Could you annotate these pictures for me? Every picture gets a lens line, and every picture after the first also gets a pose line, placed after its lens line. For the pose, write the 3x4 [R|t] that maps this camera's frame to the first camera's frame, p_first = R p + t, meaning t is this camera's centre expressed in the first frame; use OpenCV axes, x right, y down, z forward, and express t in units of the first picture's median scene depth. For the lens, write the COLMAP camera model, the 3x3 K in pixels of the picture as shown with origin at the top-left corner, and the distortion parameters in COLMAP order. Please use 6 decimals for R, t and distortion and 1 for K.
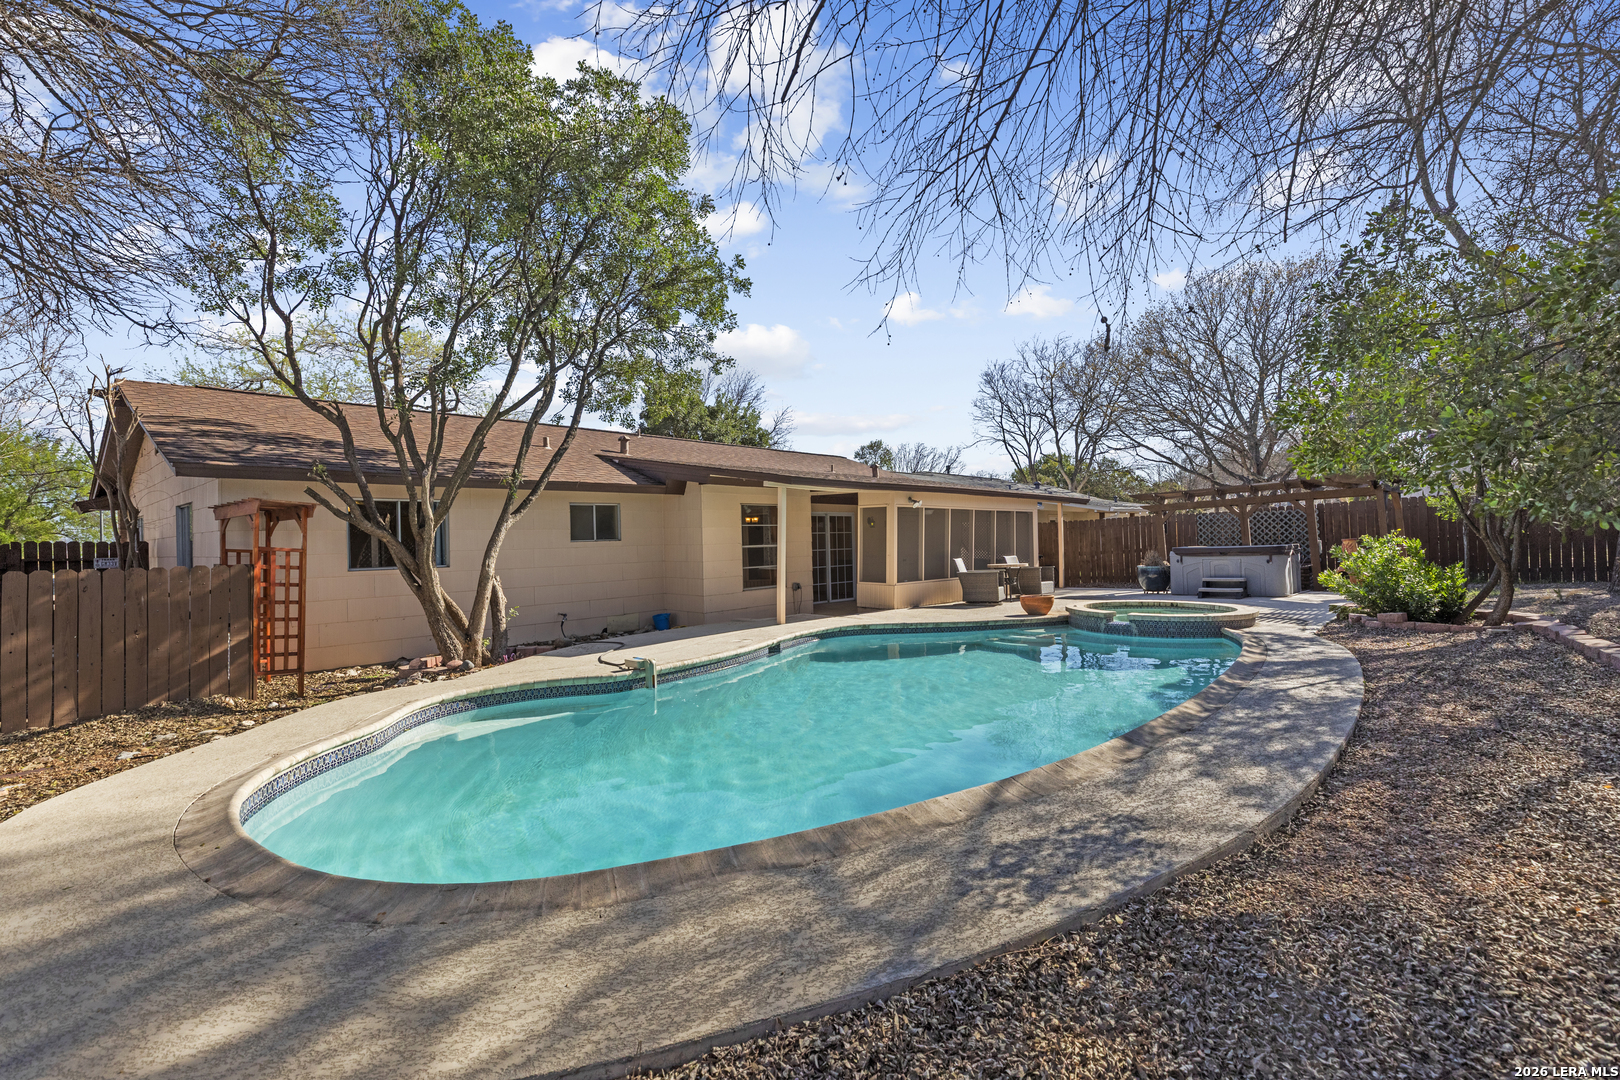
lens RADIAL K [[716.6, 0, 795.1], [0, 716.6, 532.3], [0, 0, 1]] dist [0.007271, -0.000665]
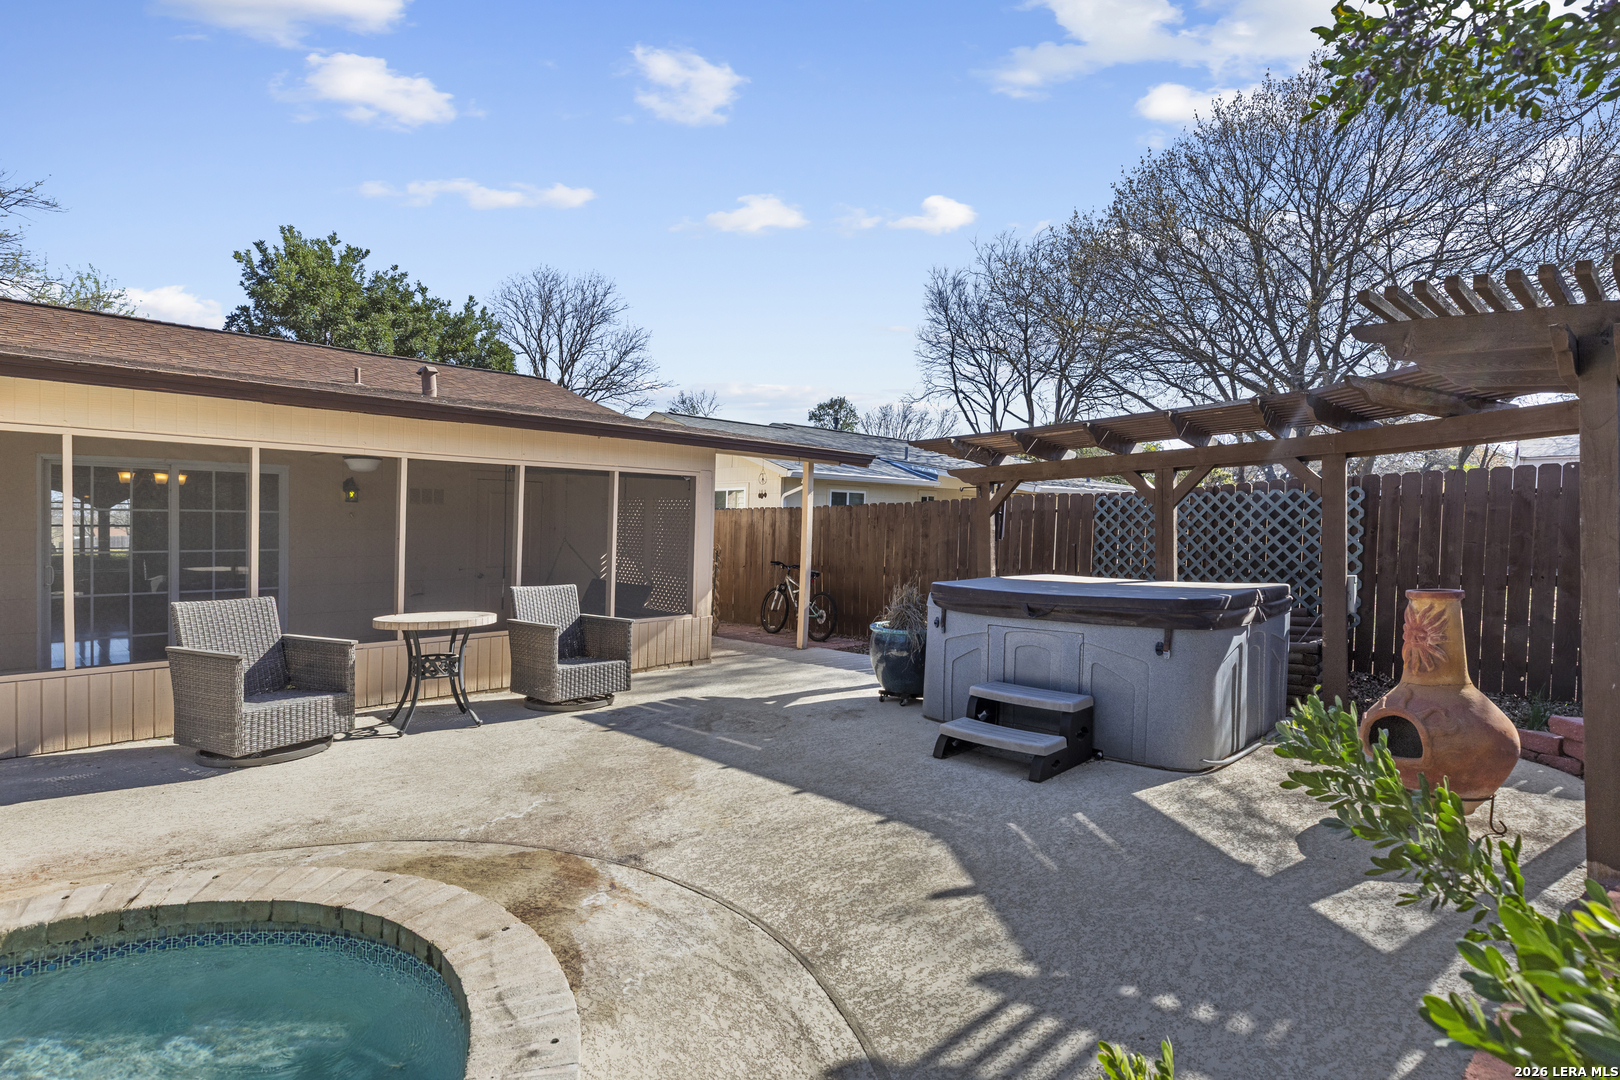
lens RADIAL K [[806.9, 0, 819.8], [0, 806.9, 547.3], [0, 0, 1]] dist [-0.001151, -0.000085]
pose [[0.999564, 0.029488, 0.001182, 0.163010], [-0.029512, 0.998726, 0.040932, -0.003389], [0.000026, -0.040949, 0.999161, 0.211566]]
